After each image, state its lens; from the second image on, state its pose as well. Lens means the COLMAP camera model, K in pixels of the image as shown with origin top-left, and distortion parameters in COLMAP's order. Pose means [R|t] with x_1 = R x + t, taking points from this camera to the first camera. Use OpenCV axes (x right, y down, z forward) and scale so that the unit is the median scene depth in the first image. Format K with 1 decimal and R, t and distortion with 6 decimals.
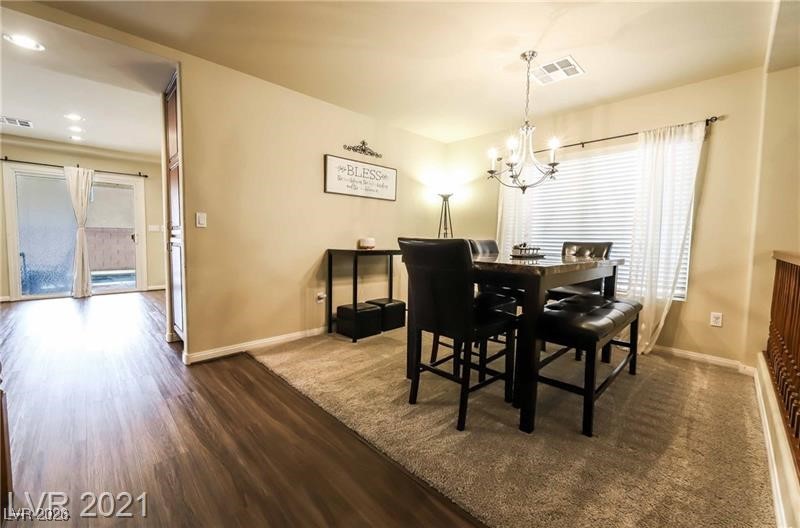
lens RADIAL K [[329.1, 0, 401.7], [0, 329.1, 259.9], [0, 0, 1]] dist [0.006248, -0.001030]
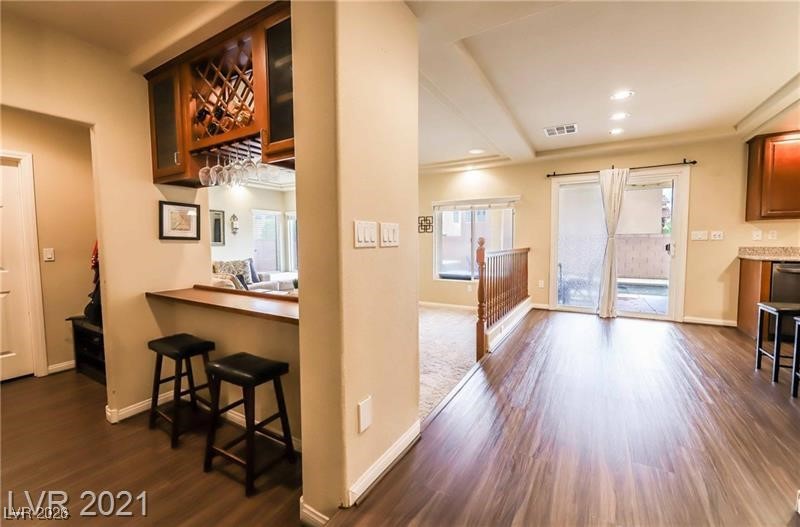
lens RADIAL K [[329.1, 0, 400.3], [0, 329.1, 257.4], [0, 0, 1]] dist [0.006248, -0.001030]
pose [[0.265252, 0.031883, -0.963652, -0.281106], [-0.056204, 0.998265, 0.017558, -0.029752], [0.962540, 0.049504, 0.266584, 0.239617]]
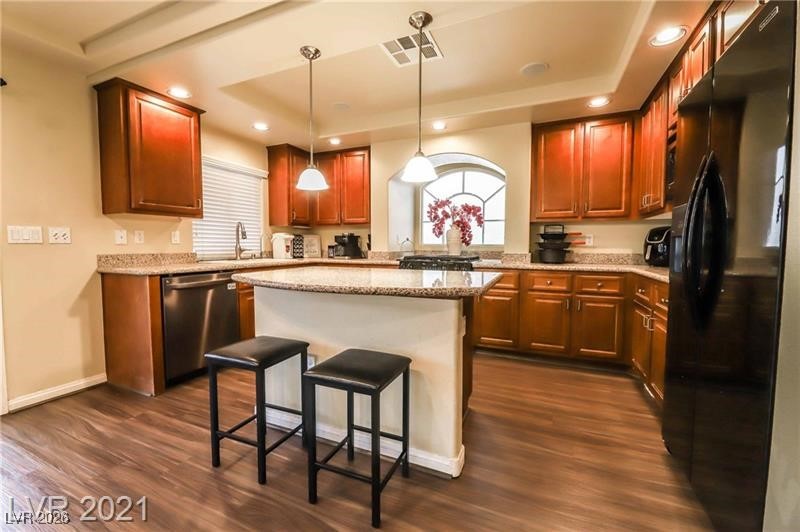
lens RADIAL K [[329.1, 0, 402.2], [0, 329.1, 262.5], [0, 0, 1]] dist [0.006248, -0.001030]
pose [[0.928423, -0.034284, 0.369939, -0.583315], [0.038887, 0.999231, -0.004990, -0.054368], [-0.369483, 0.019018, 0.929043, 0.595647]]
